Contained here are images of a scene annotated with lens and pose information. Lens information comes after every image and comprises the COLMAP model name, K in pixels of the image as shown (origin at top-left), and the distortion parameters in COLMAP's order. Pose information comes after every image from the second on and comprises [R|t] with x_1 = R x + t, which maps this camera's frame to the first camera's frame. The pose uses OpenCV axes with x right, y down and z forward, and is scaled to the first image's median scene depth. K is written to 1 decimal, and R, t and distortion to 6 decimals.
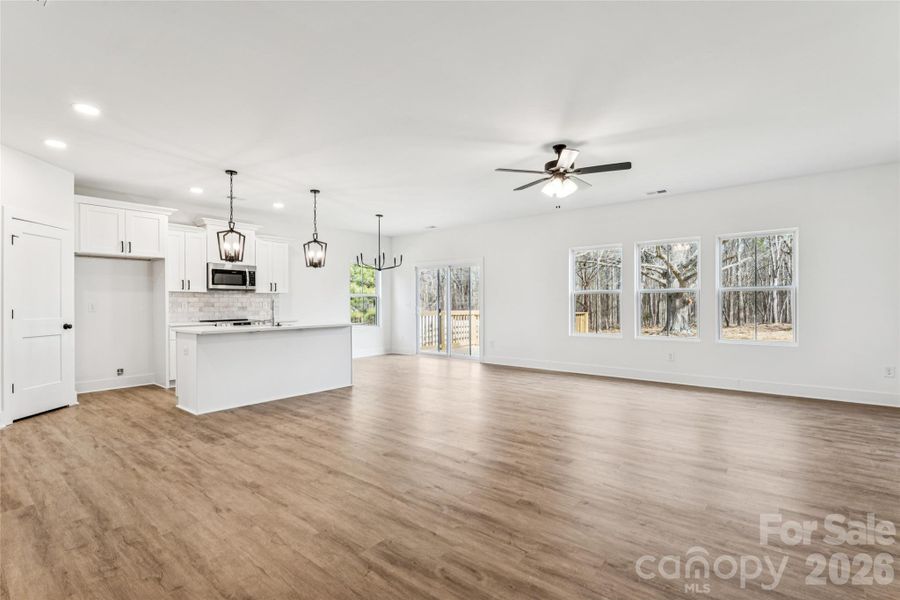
lens RADIAL K [[421.0, 0, 448.4], [0, 421.0, 304.8], [0, 0, 1]] dist [0.000657, -0.001235]
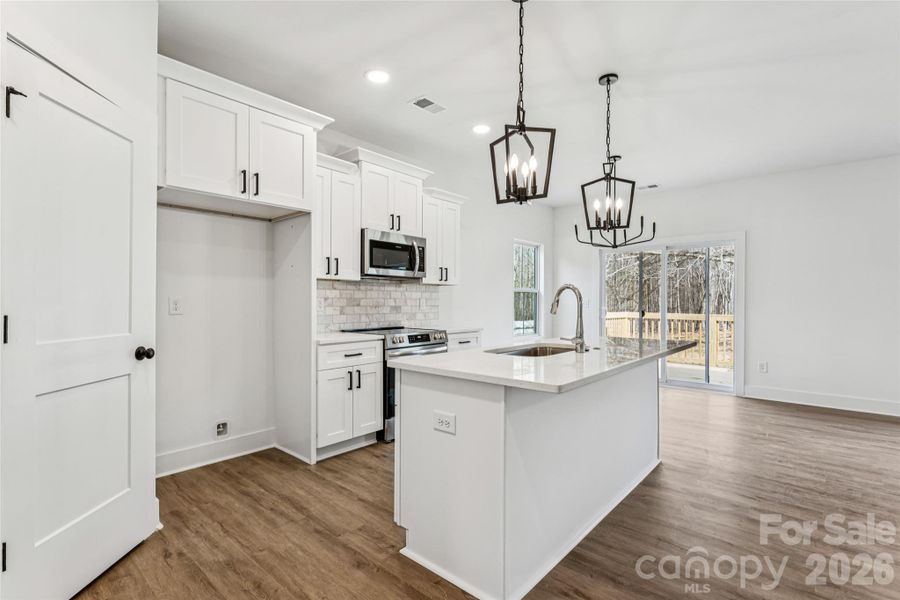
lens RADIAL K [[421.0, 0, 447.6], [0, 421.0, 300.6], [0, 0, 1]] dist [0.000657, -0.001235]
pose [[0.999279, 0.007199, -0.037276, -0.435579], [-0.007400, 0.999959, -0.005262, -0.000715], [0.037236, 0.005534, 0.999291, 0.438905]]
